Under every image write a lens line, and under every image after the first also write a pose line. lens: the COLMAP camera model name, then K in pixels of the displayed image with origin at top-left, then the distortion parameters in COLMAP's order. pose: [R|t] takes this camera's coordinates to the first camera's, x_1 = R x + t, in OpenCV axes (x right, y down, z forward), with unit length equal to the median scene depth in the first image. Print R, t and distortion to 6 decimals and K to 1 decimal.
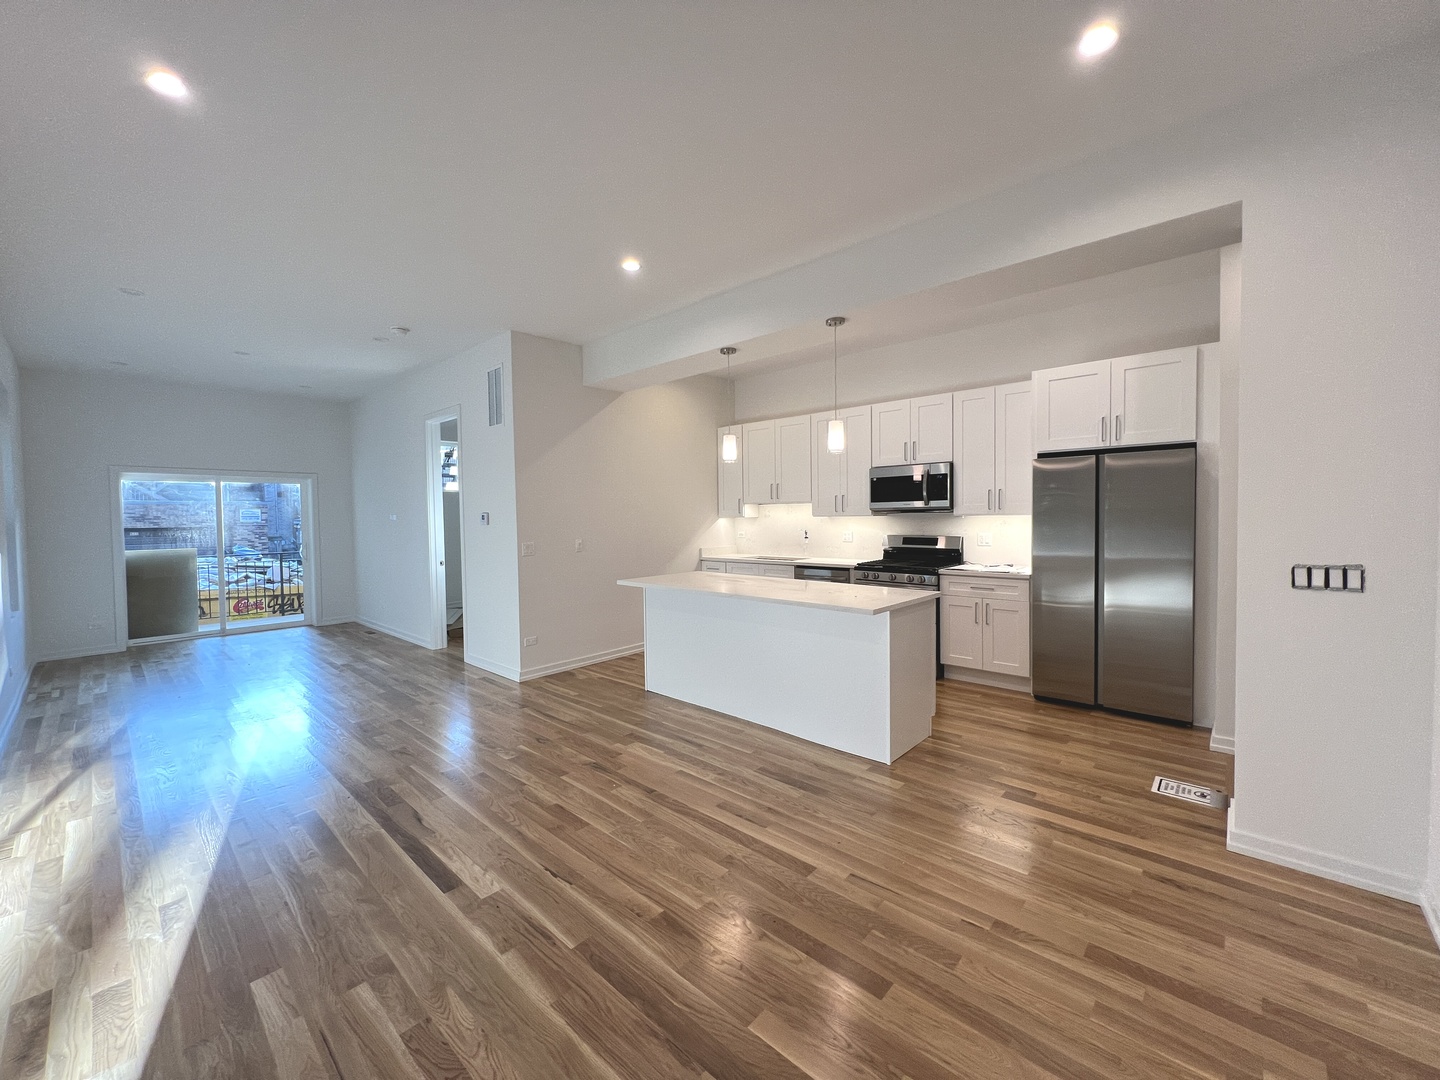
lens RADIAL K [[575.8, 0, 670.3], [0, 575.8, 531.2], [0, 0, 1]] dist [-0.001357, -0.000016]
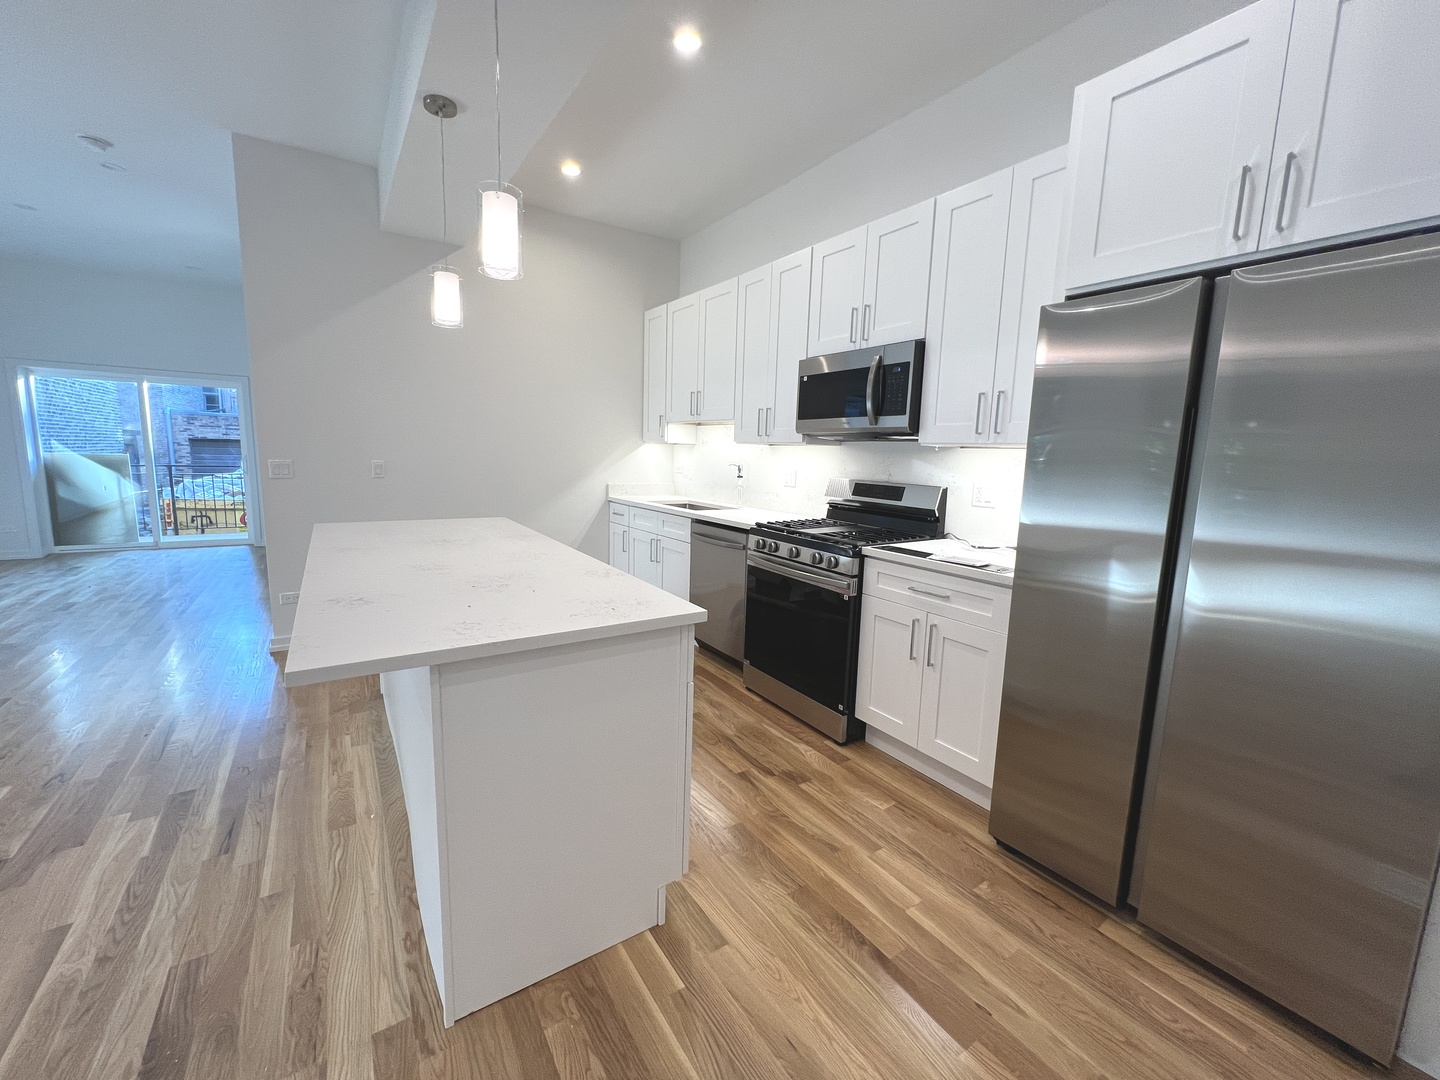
lens RADIAL K [[575.8, 0, 671.4], [0, 575.8, 526.8], [0, 0, 1]] dist [-0.001357, -0.000016]
pose [[0.975127, 0.072314, -0.209516, 0.383475], [-0.050223, 0.992782, 0.108909, 0.000390], [0.215880, -0.095678, 0.971721, 0.431267]]
